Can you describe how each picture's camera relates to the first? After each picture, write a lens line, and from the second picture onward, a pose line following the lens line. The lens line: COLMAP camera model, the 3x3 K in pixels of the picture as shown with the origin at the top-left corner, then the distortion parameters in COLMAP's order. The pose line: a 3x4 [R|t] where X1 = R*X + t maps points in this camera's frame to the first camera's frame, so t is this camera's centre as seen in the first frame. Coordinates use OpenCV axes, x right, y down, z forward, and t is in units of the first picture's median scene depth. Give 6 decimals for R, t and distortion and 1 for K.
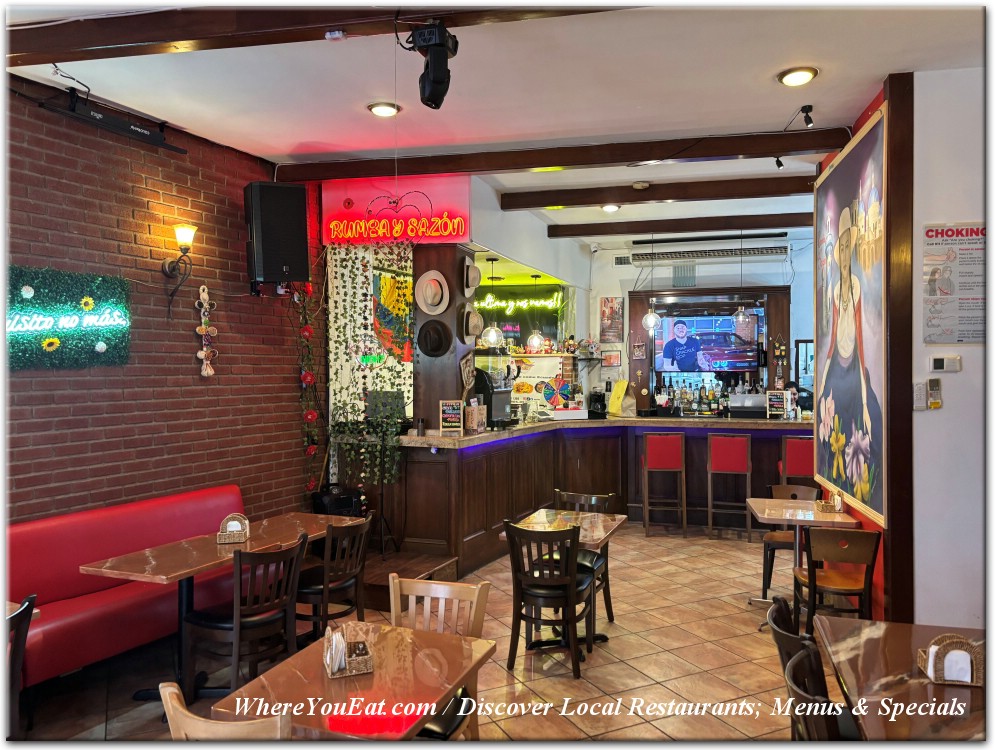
lens RADIAL K [[735.6, 0, 505.0], [0, 735.6, 377.3], [0, 0, 1]] dist [0.045421, -0.052080]
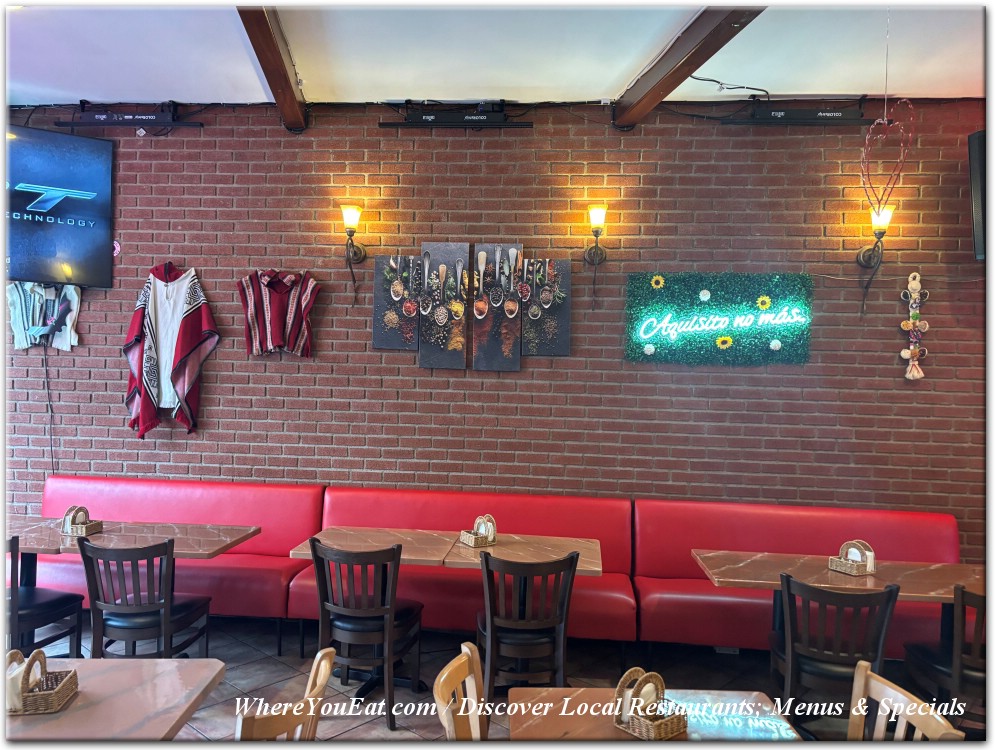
lens RADIAL K [[735.6, 0, 498.7], [0, 735.6, 378.3], [0, 0, 1]] dist [0.045421, -0.052080]
pose [[0.353268, 0.033526, -0.934921, 0.254381], [-0.040668, 0.998963, 0.020456, -0.000895], [0.934638, 0.030795, 0.354266, 0.288286]]
